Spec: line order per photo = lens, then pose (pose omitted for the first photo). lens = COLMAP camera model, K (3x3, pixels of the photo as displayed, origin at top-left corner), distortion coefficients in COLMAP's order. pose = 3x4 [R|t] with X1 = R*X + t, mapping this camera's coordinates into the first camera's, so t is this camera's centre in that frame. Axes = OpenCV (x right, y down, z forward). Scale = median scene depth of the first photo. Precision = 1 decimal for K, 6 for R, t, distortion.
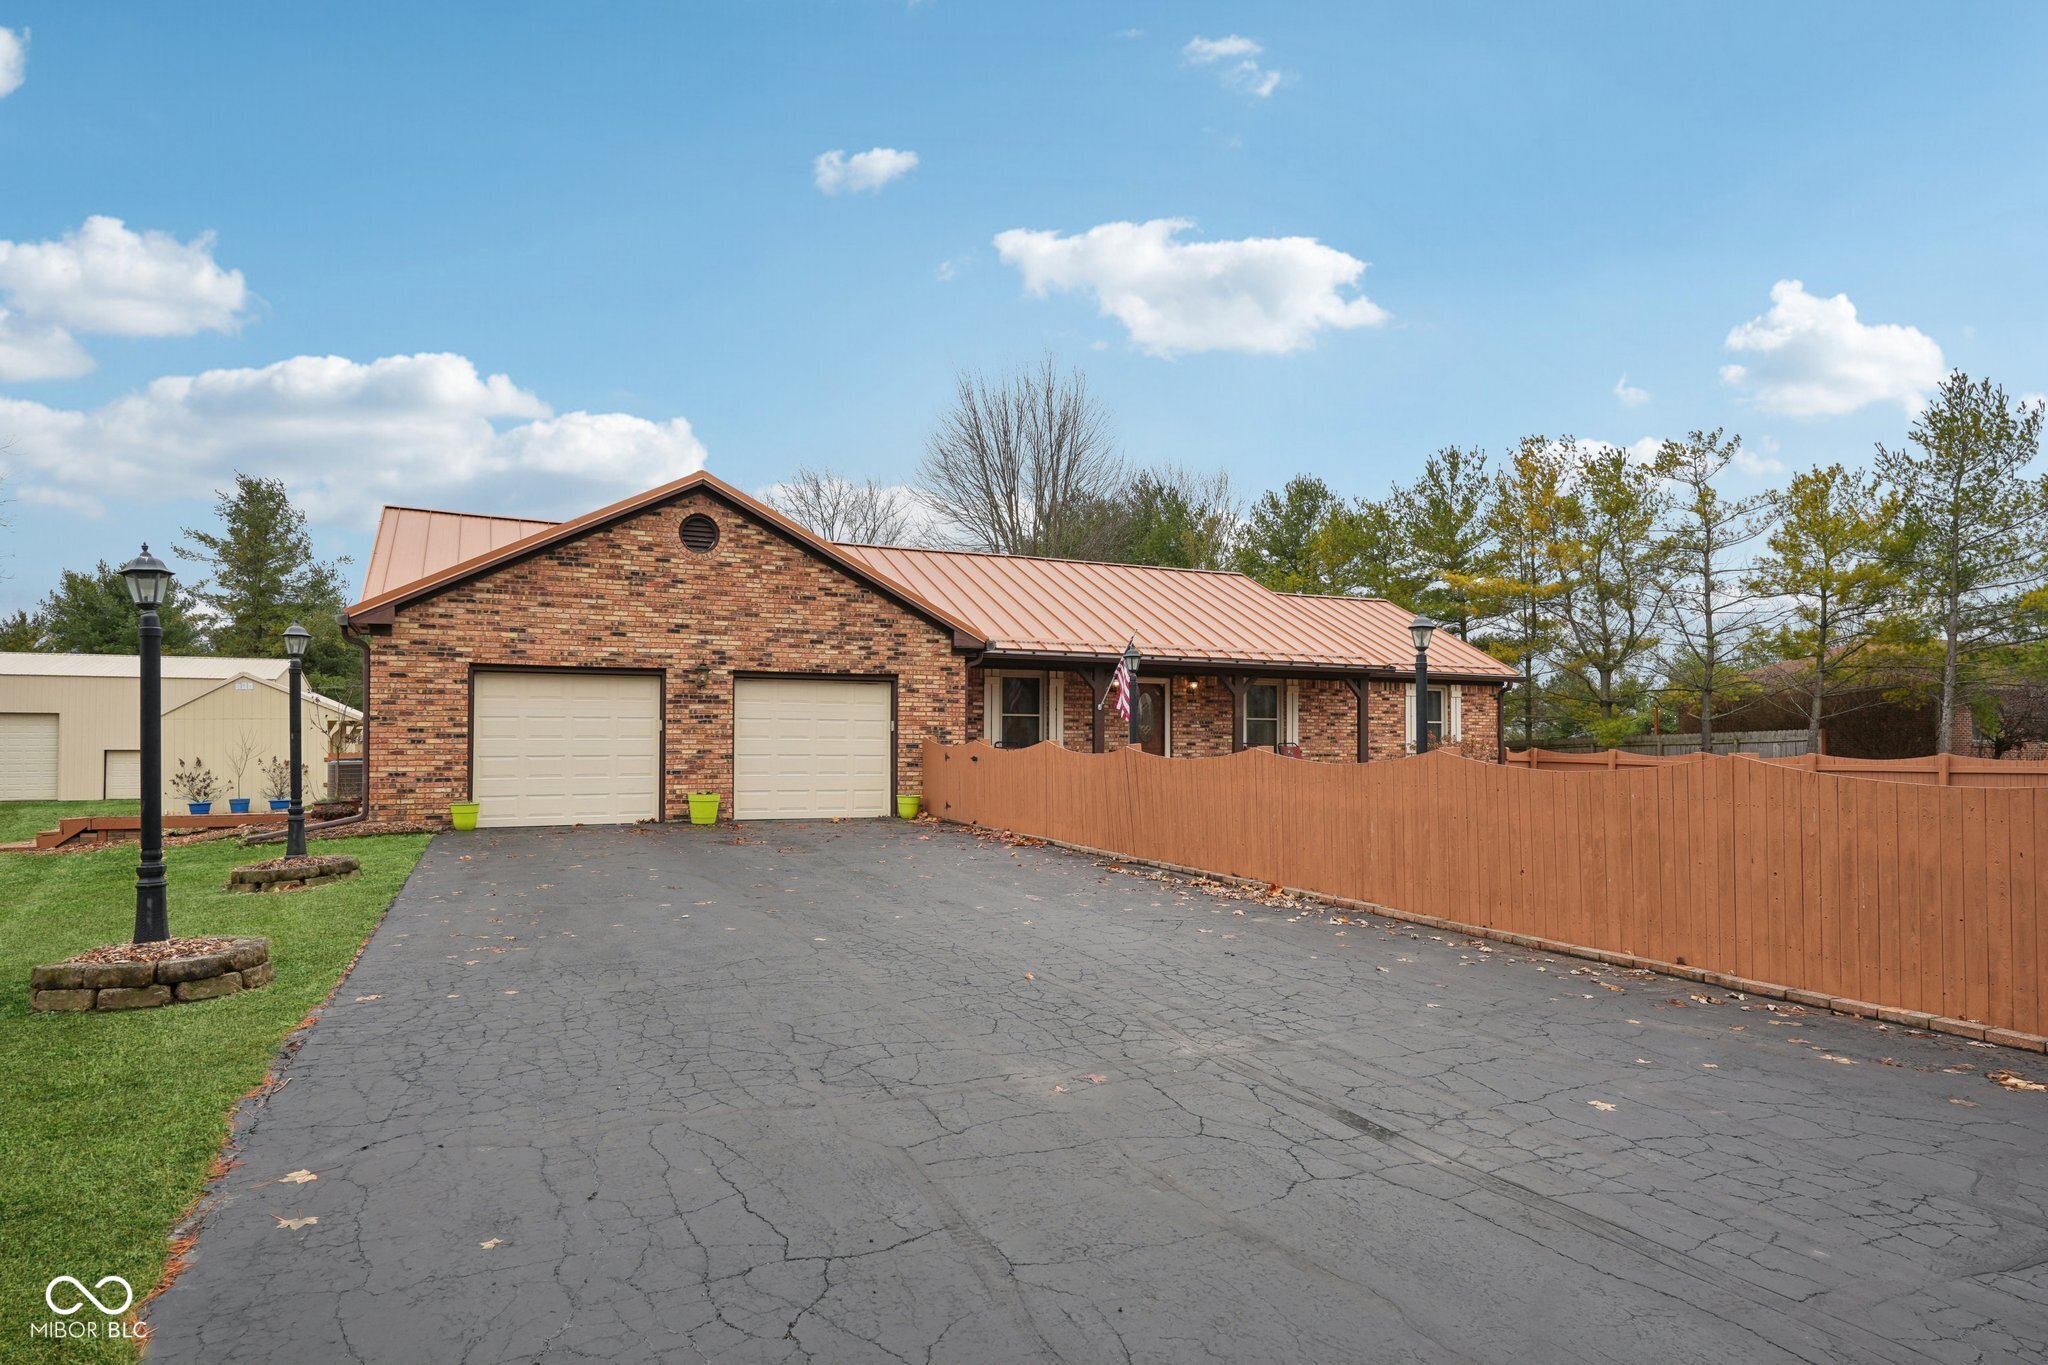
lens RADIAL K [[1134.1, 0, 1025.6], [0, 1134.1, 738.0], [0, 0, 1]] dist [0.004406, 0.000449]
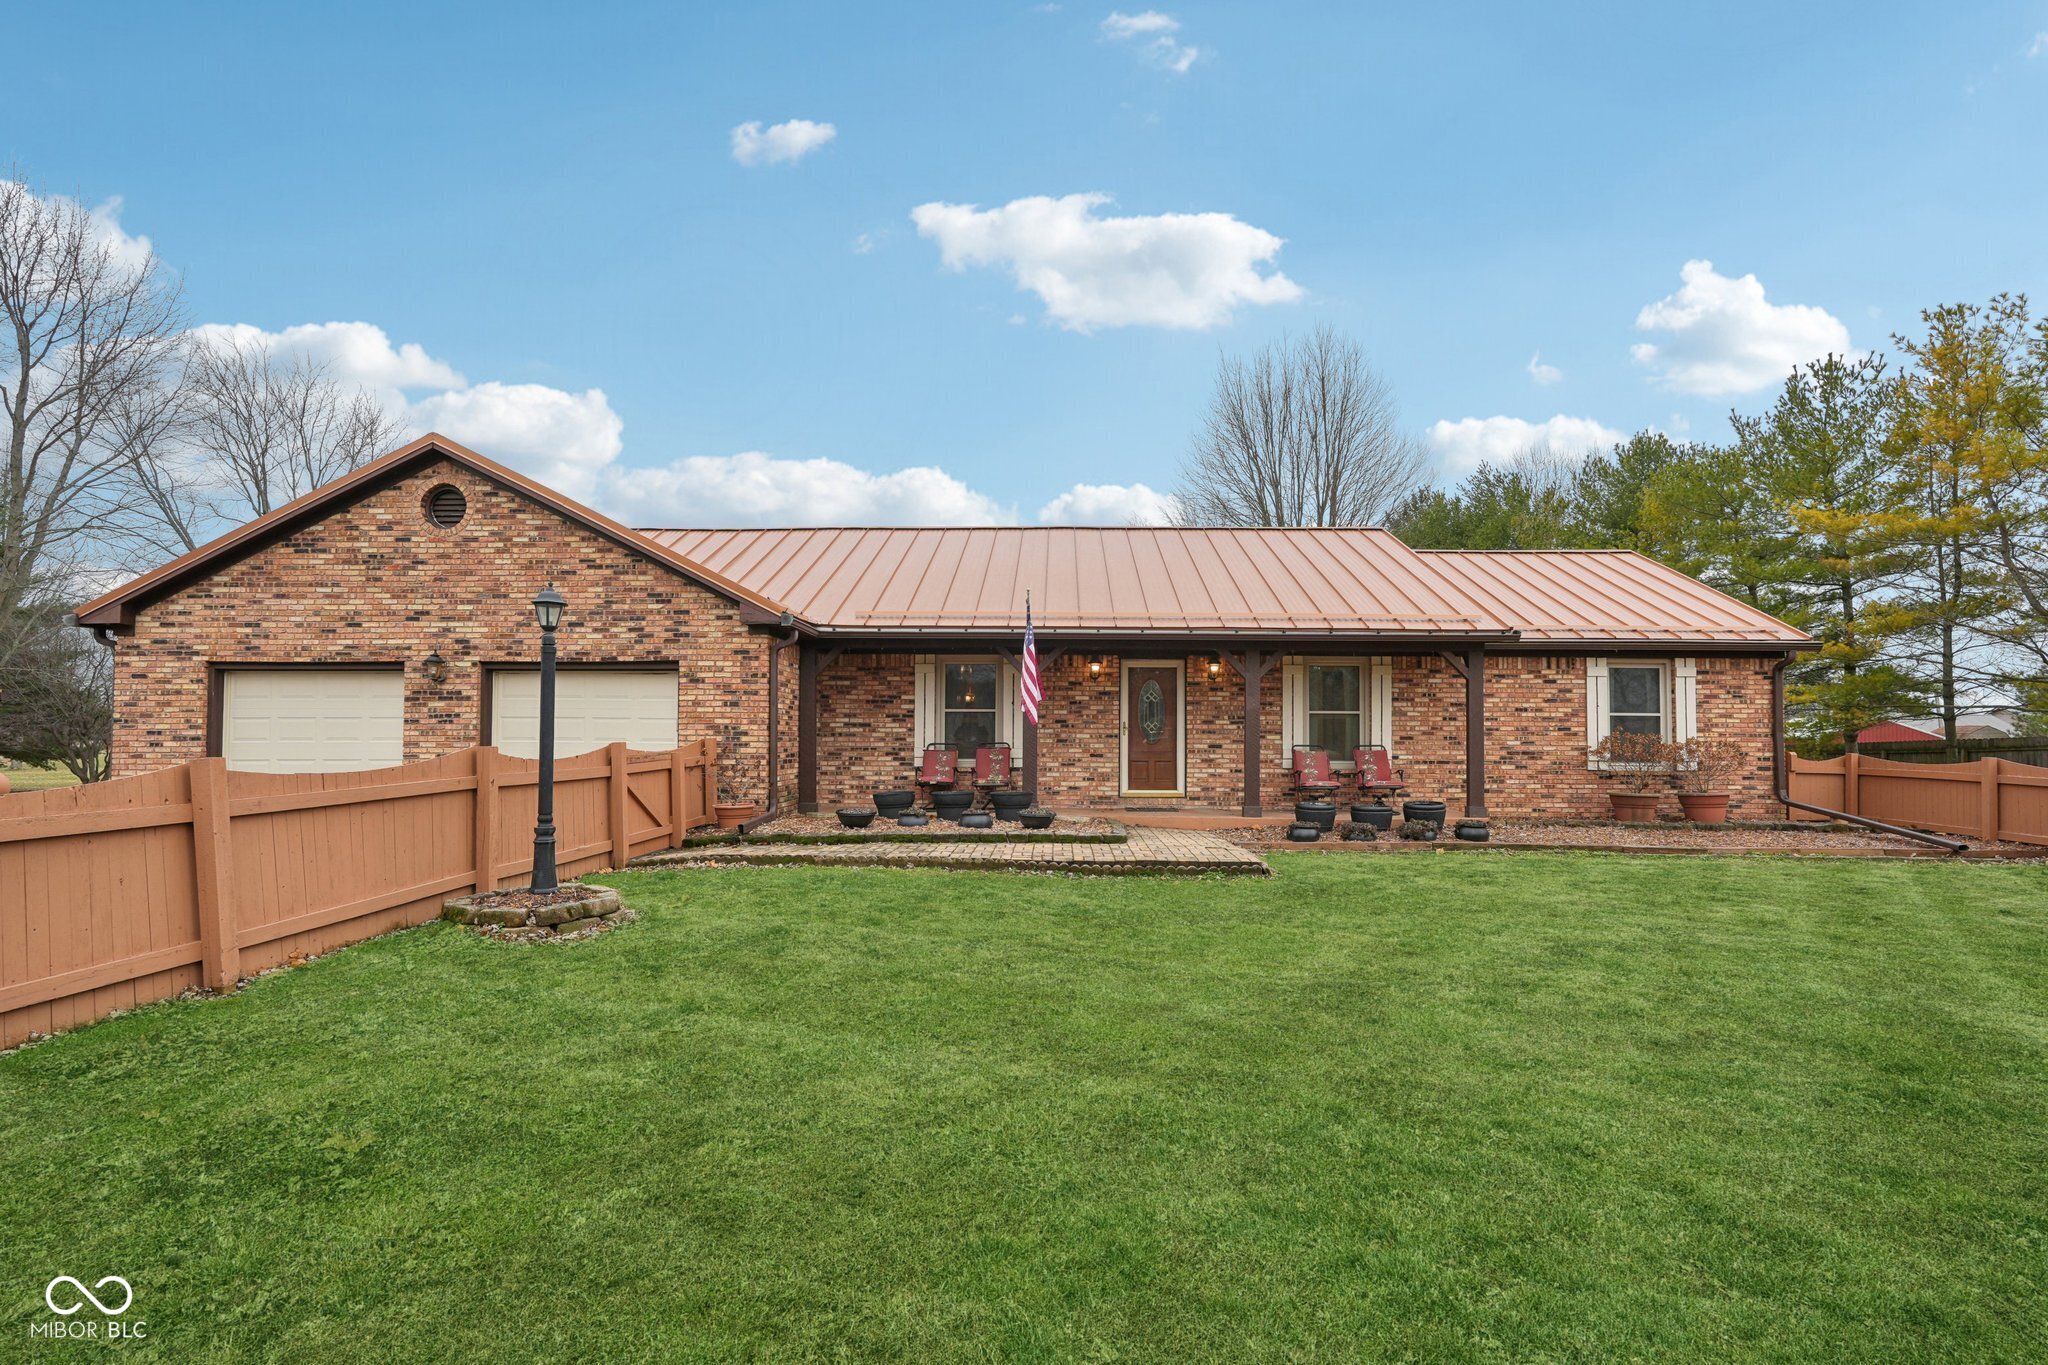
lens RADIAL K [[899.7, 0, 1080.7], [0, 899.7, 741.2], [0, 0, 1]] dist [-0.003950, 0.000219]
pose [[0.902149, -0.000625, -0.431424, 0.451446], [0.001905, 0.999995, 0.002535, 0.000033], [0.431420, -0.003108, 0.902146, 0.584639]]
